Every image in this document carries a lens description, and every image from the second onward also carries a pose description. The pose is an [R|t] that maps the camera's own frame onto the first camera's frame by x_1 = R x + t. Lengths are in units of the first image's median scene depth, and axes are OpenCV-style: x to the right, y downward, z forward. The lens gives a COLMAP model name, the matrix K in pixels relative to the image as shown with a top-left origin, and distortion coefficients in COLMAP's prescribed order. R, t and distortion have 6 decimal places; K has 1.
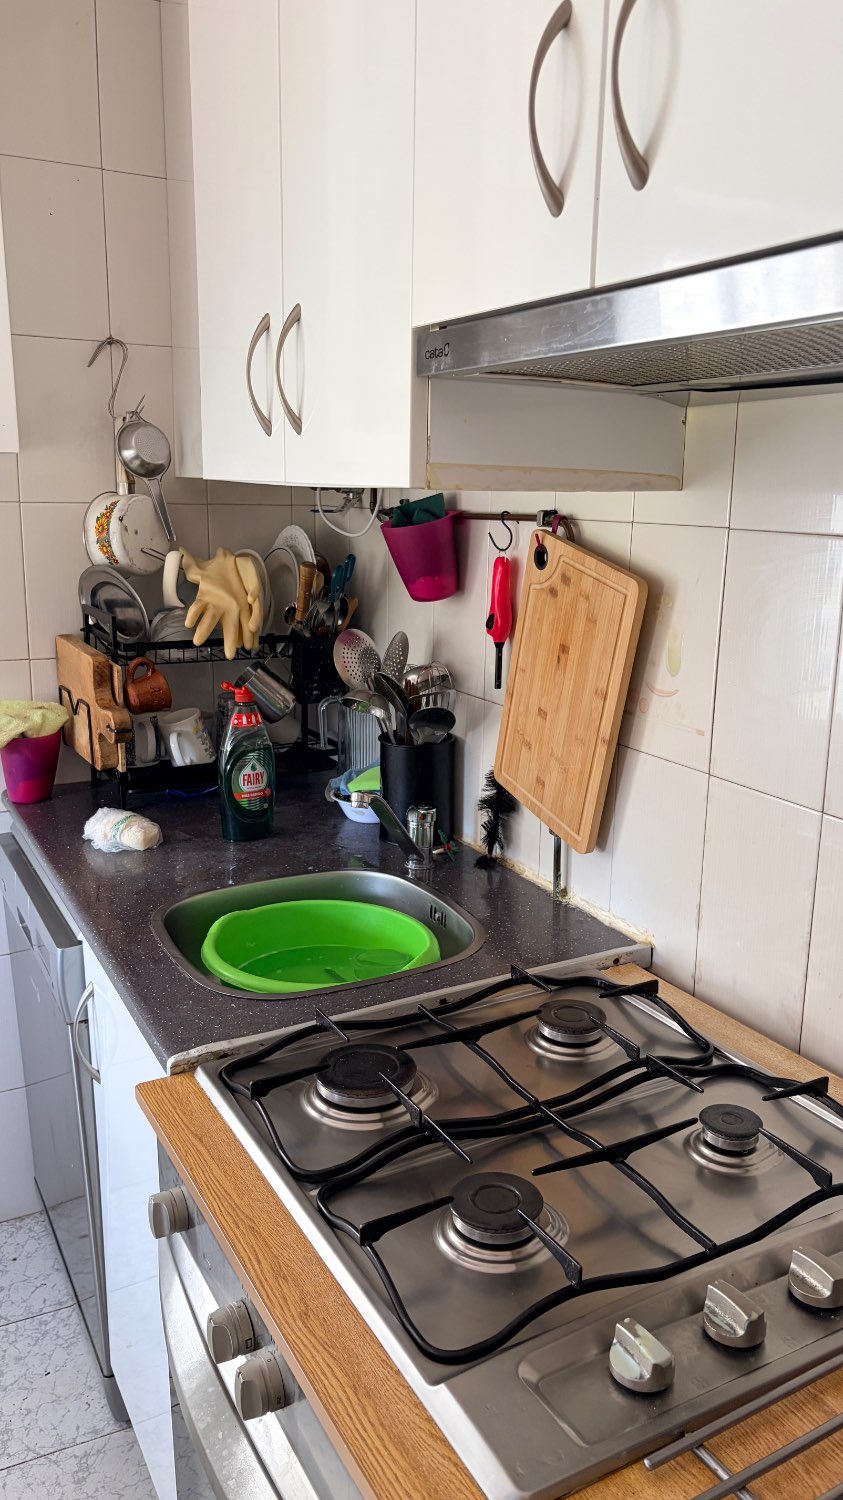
lens RADIAL K [[1119.1, 0, 428.6], [0, 1119.1, 755.5], [0, 0, 1]] dist [0.010193, 0.005380]
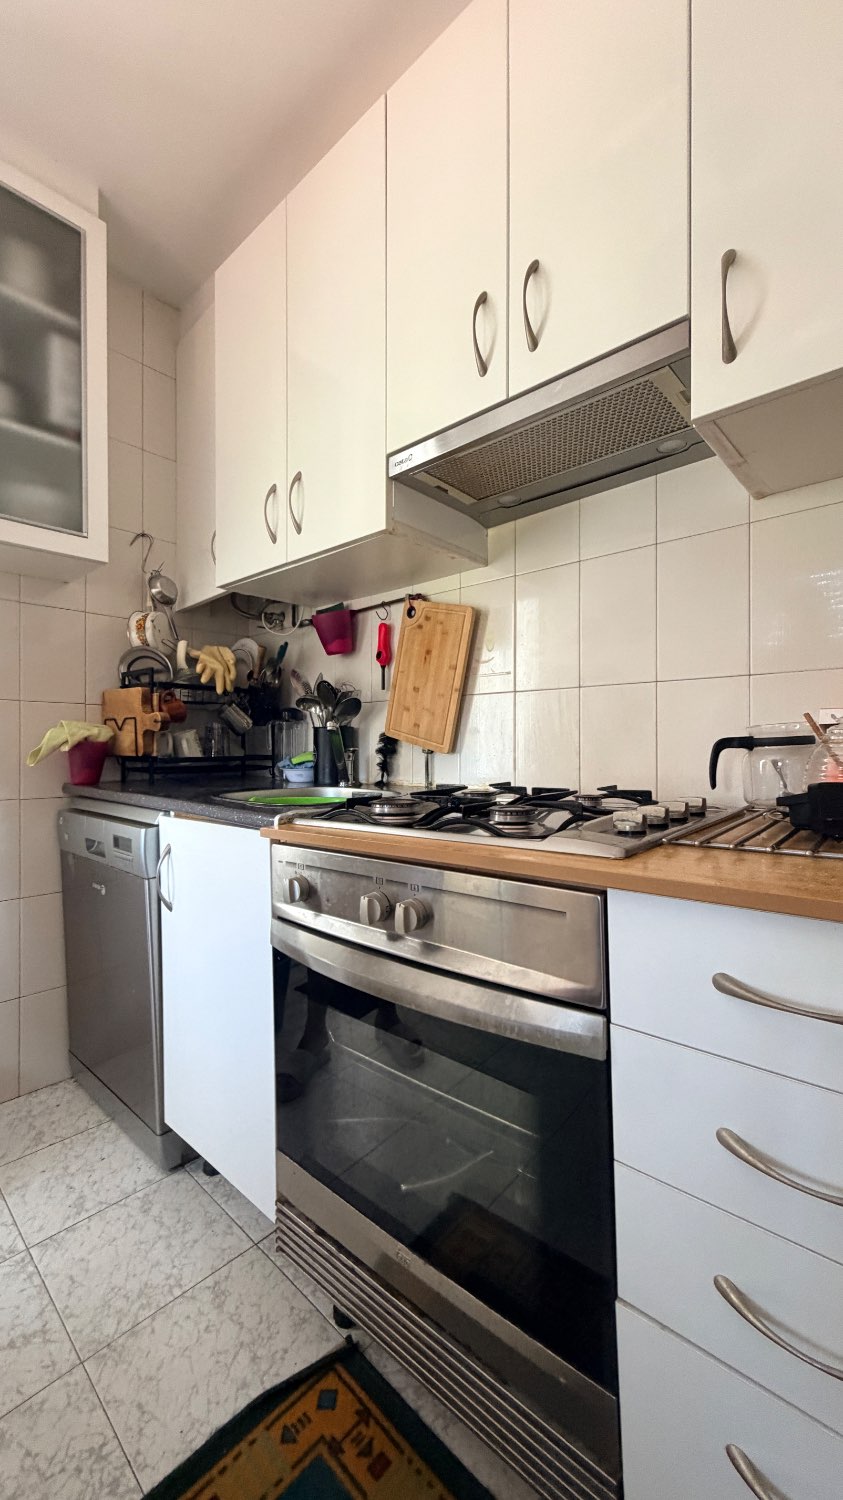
lens RADIAL K [[596.7, 0, 410.3], [0, 596.7, 746.9], [0, 0, 1]] dist [0.000021, 0.000380]
pose [[0.948045, -0.015452, 0.317761, -0.215813], [0.088742, 0.972018, -0.217499, 0.255643], [-0.305508, 0.234397, 0.922888, 0.053893]]
